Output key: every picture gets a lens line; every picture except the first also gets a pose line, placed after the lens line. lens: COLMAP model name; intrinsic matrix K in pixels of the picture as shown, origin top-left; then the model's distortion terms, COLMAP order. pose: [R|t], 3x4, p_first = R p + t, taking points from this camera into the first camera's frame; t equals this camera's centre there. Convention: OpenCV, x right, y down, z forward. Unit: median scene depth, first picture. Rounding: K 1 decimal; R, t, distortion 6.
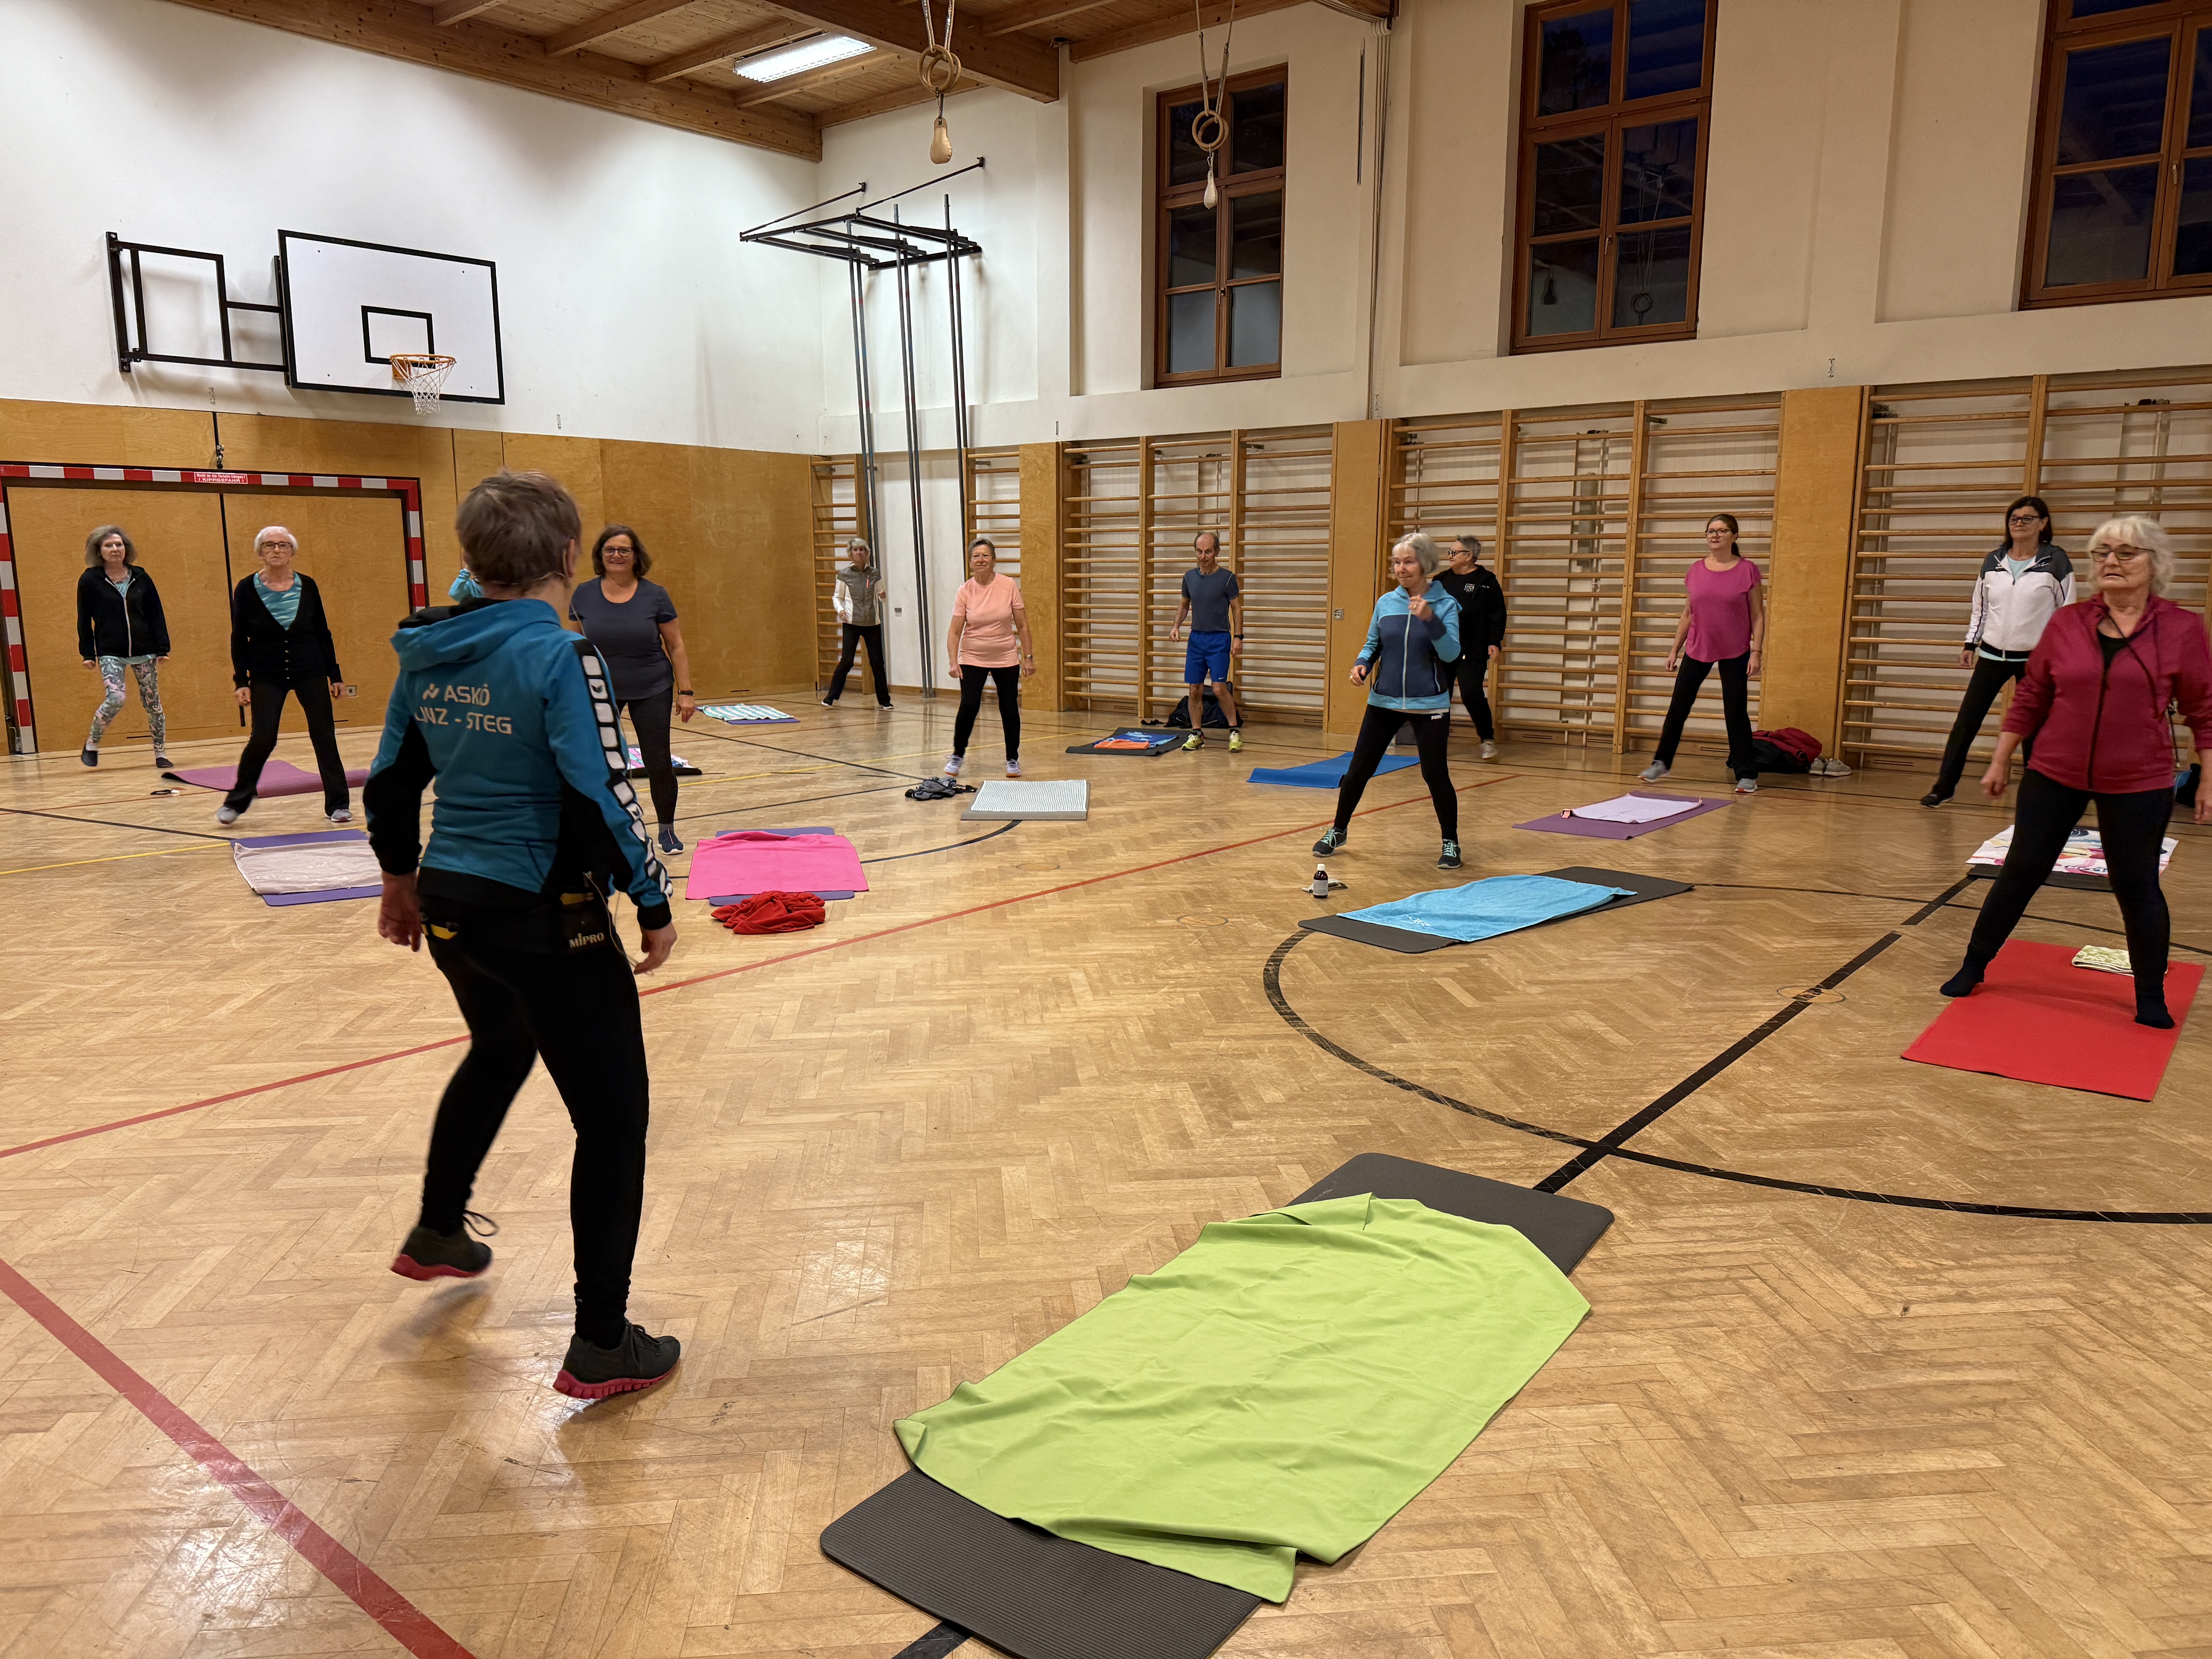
lens RADIAL K [[1539.9, 0, 1110.3], [0, 1539.9, 838.4], [0, 0, 1]] dist [0.112658, -0.163084]
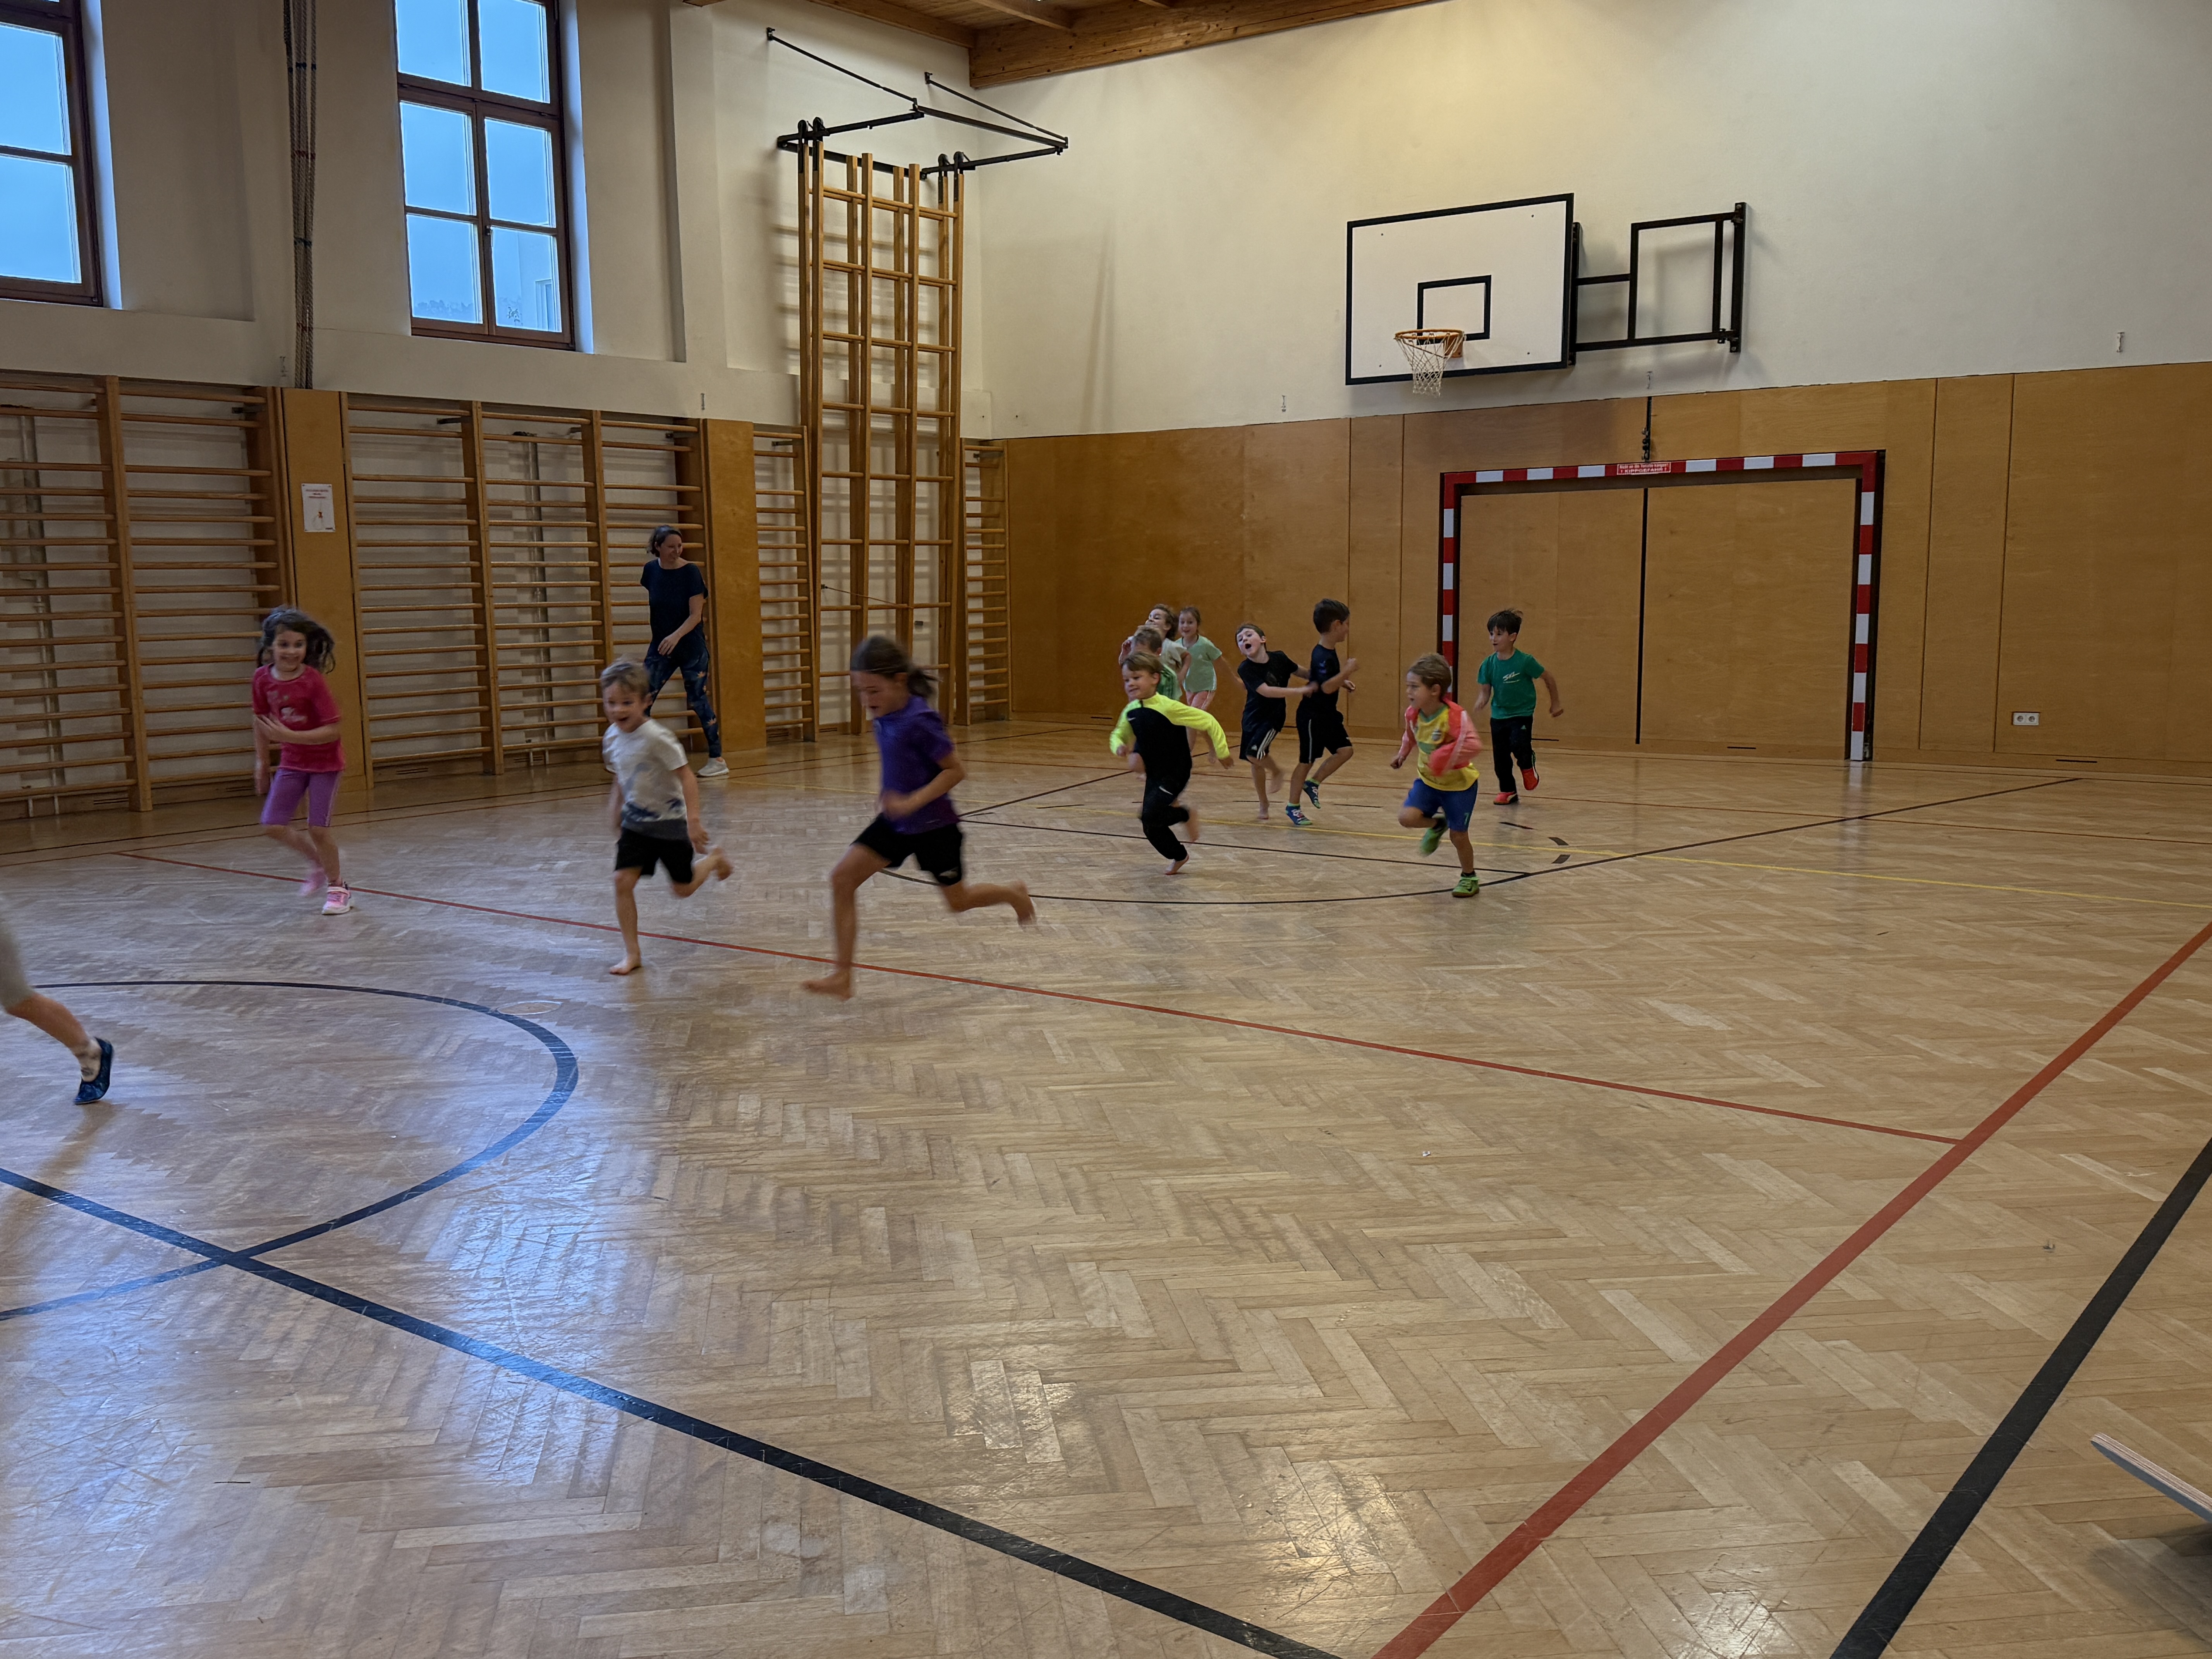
lens RADIAL K [[2031.4, 0, 1106.0], [0, 2031.4, 829.5], [0, 0, 1]] dist [-0.004315, -0.005407]
pose [[-0.066601, -0.129809, 0.989300, -0.986770], [0.188061, 0.972097, 0.140213, -0.118586], [-0.979897, 0.195387, -0.040330, 0.679263]]
